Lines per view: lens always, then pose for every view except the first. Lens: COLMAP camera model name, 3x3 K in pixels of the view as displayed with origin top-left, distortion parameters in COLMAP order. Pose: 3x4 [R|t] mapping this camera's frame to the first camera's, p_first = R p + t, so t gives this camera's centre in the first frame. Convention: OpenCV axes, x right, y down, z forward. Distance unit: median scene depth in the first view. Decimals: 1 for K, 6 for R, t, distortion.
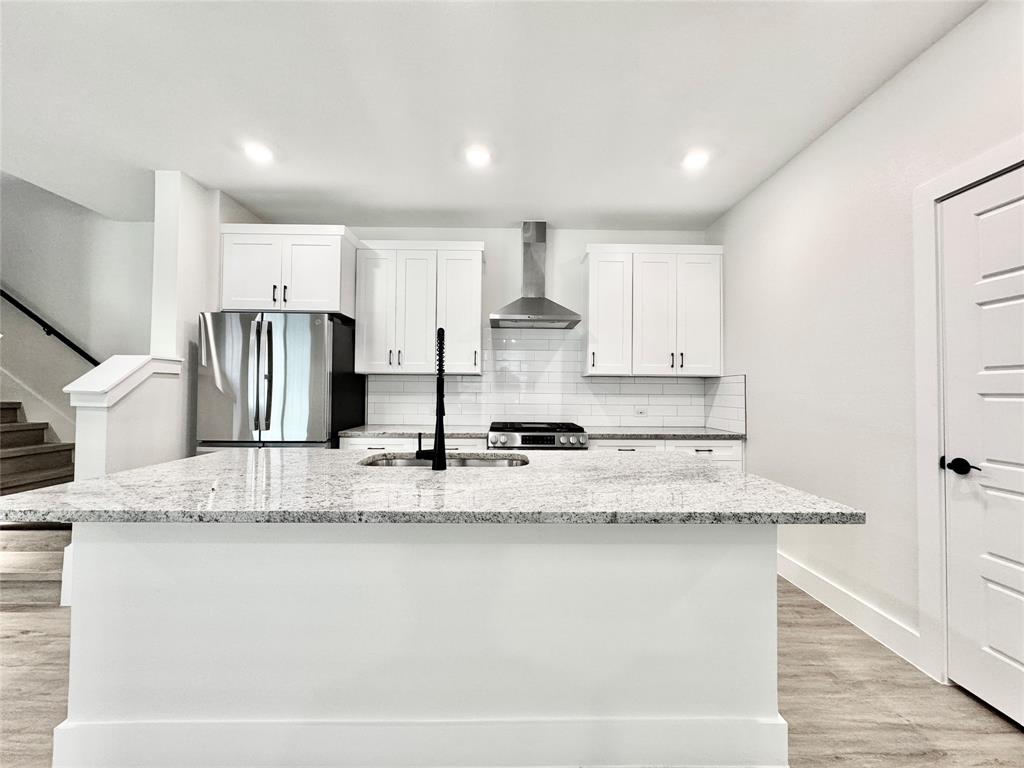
lens RADIAL K [[406.5, 0, 513.4], [0, 406.5, 384.2], [0, 0, 1]] dist [-0.001144, 0.000079]
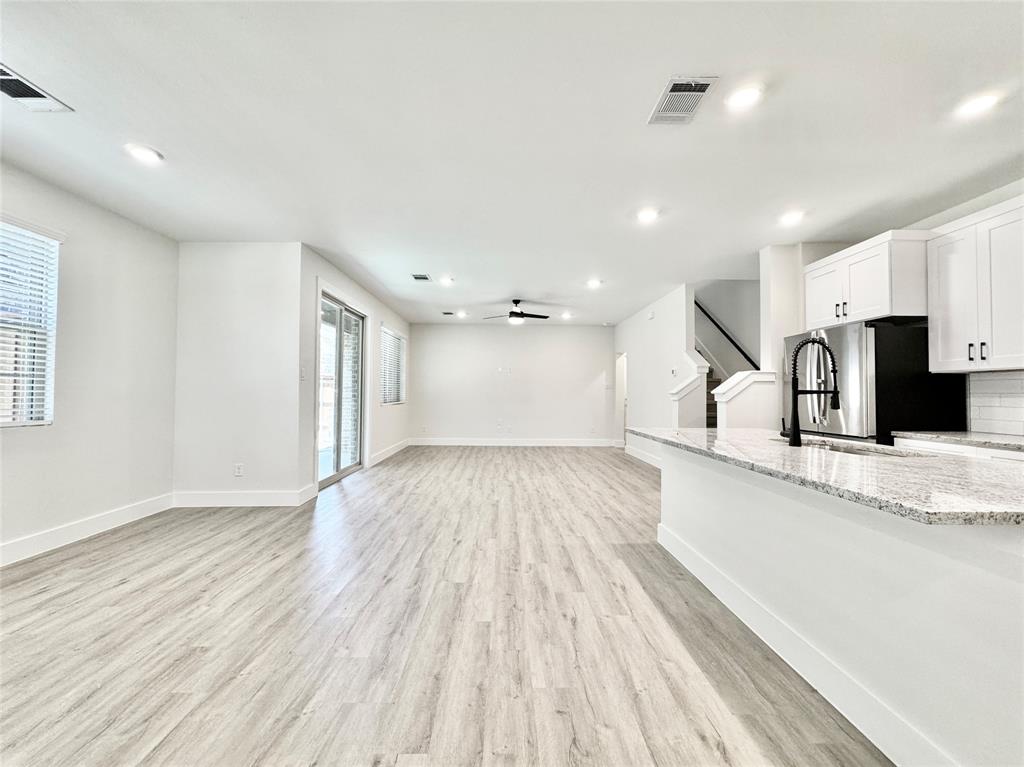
lens RADIAL K [[410.5, 0, 512.0], [0, 410.5, 383.5], [0, 0, 1]] dist [-0.001101, 0.000035]
pose [[0.015257, -0.030696, -0.999412, 0.593454], [0.010496, 0.999478, -0.030538, 0.017304], [0.999829, -0.010024, 0.015572, 0.024422]]
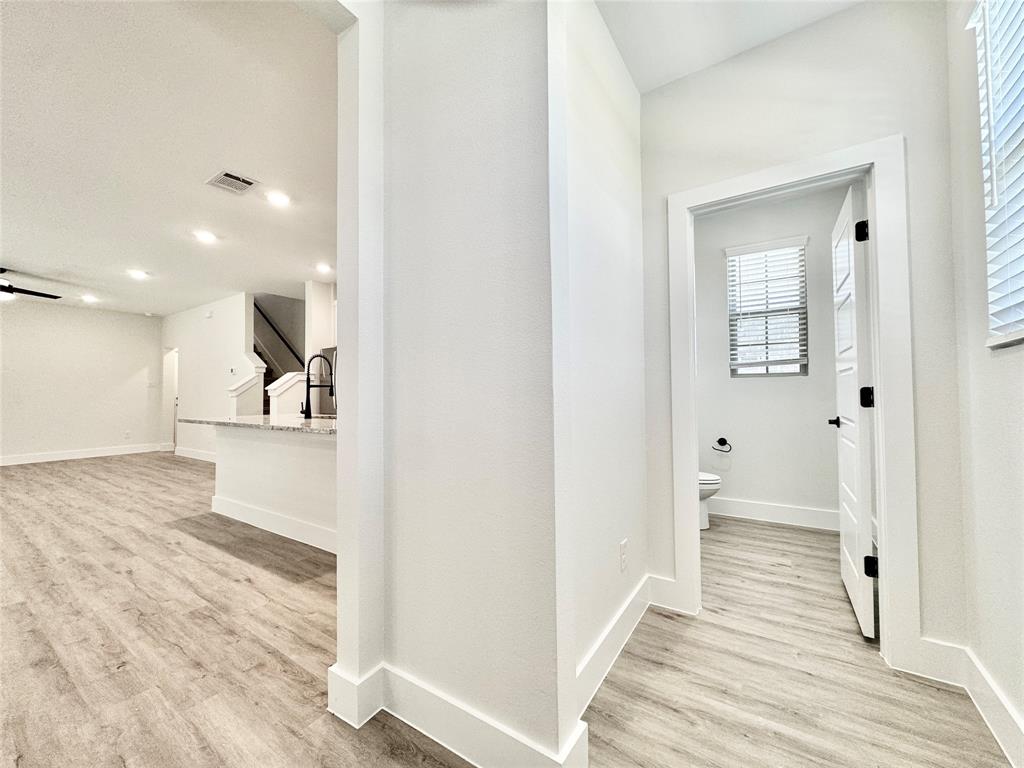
lens RADIAL K [[408.1, 0, 511.0], [0, 408.1, 382.5], [0, 0, 1]] dist [-0.001319, -0.000007]
pose [[0.828751, -0.027444, -0.558944, 1.015957], [0.023167, 0.999623, -0.014730, 0.035387], [0.559138, -0.000741, 0.829075, -0.117079]]
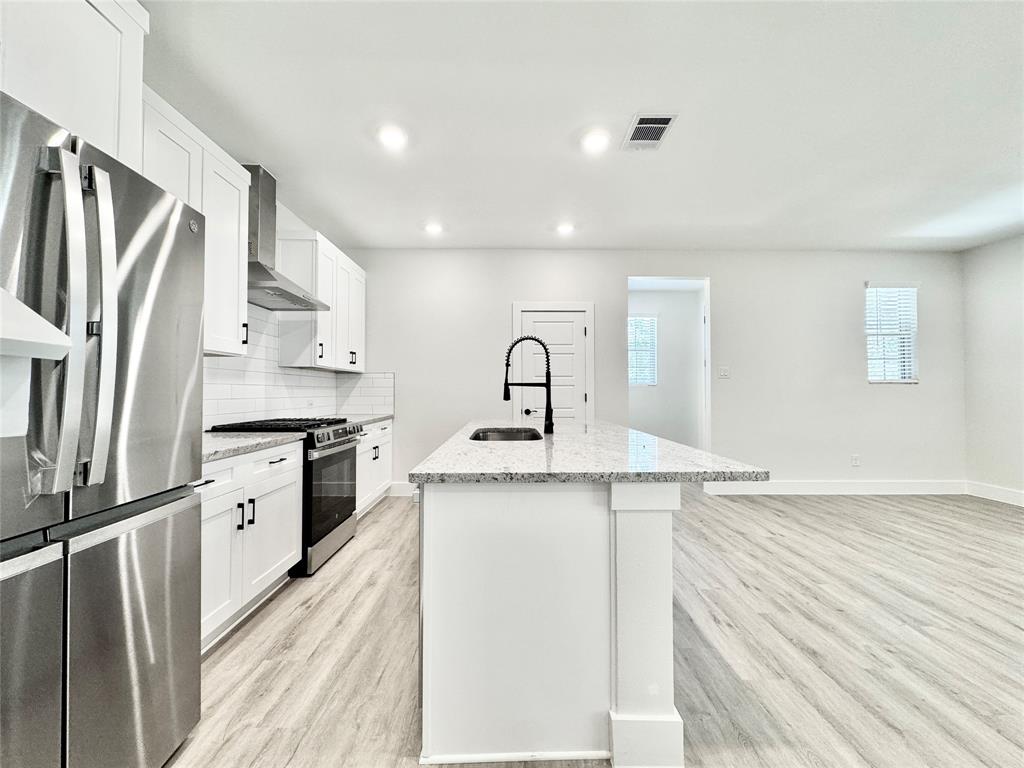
lens RADIAL K [[410.5, 0, 512.0], [0, 410.5, 384.0], [0, 0, 1]] dist [-0.001101, 0.000035]
pose [[-0.008324, 0.012250, 0.999890, -0.857564], [-0.017287, 0.999774, -0.012392, 0.026063], [-0.999816, -0.017389, -0.008111, 0.583445]]
